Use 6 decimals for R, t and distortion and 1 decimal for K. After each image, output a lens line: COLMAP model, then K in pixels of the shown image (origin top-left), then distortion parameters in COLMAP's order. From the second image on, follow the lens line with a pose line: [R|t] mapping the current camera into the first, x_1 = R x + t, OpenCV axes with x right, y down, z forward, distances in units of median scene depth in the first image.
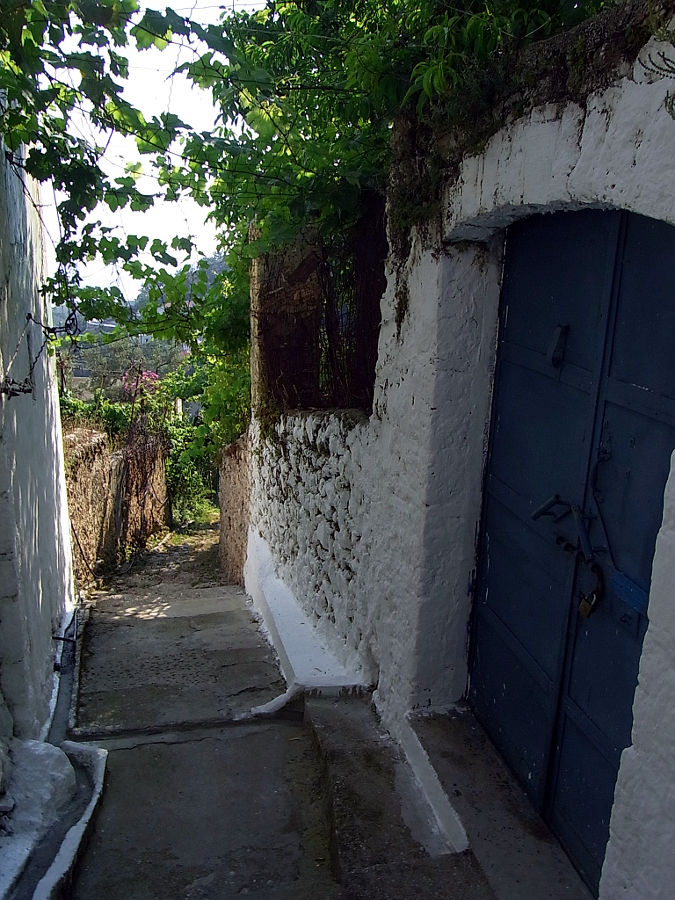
lens RADIAL K [[739.2, 0, 335.8], [0, 739.2, 449.0], [0, 0, 1]] dist [-0.069879, -0.001999]
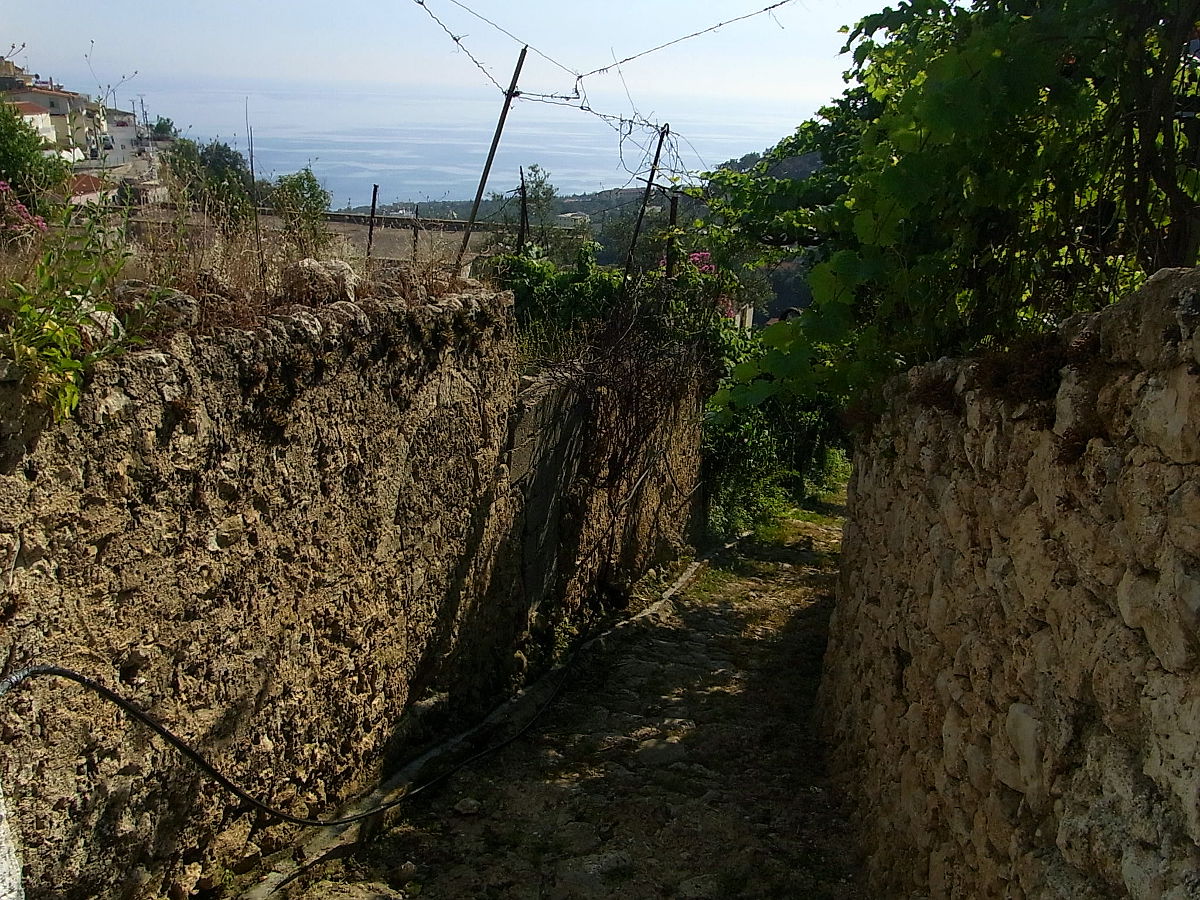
lens RADIAL K [[985.7, 0, 597.8], [0, 985.7, 448.1], [0, 0, 1]] dist [-0.069879, -0.001999]
pose [[0.932139, 0.120061, -0.341618, -0.089056], [-0.101741, 0.992265, 0.071121, 0.008191], [0.347515, -0.031538, 0.937144, 0.441752]]
